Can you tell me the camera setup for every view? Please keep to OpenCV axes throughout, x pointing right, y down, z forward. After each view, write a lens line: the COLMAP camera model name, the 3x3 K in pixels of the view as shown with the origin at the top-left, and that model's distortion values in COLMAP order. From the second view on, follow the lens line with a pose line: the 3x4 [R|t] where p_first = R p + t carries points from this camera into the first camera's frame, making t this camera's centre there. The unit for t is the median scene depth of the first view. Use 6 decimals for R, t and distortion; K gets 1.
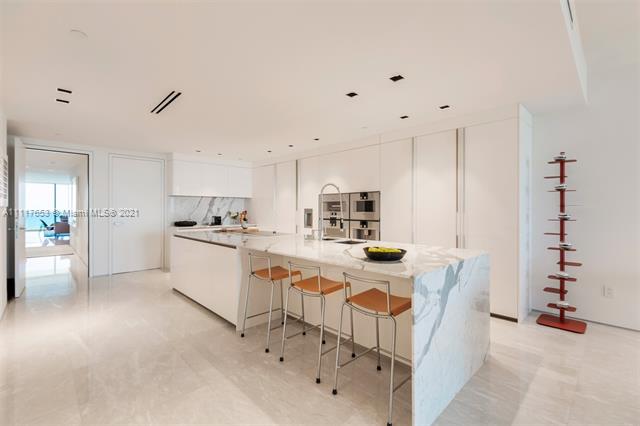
lens RADIAL K [[291.1, 0, 314.9], [0, 291.1, 209.7], [0, 0, 1]] dist [0.000460, -0.000157]
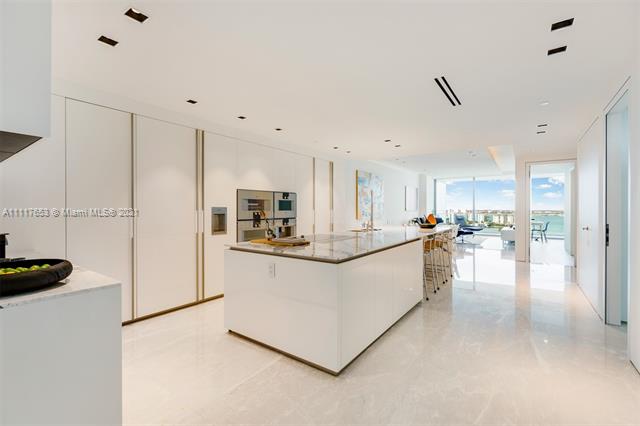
lens RADIAL K [[291.1, 0, 321.5], [0, 291.1, 211.5], [0, 0, 1]] dist [0.000460, -0.000157]
pose [[-0.185655, -0.007924, 0.982583, -0.884947], [0.004797, 0.999948, 0.008970, 0.001934], [-0.982603, 0.006379, -0.185608, 1.029293]]
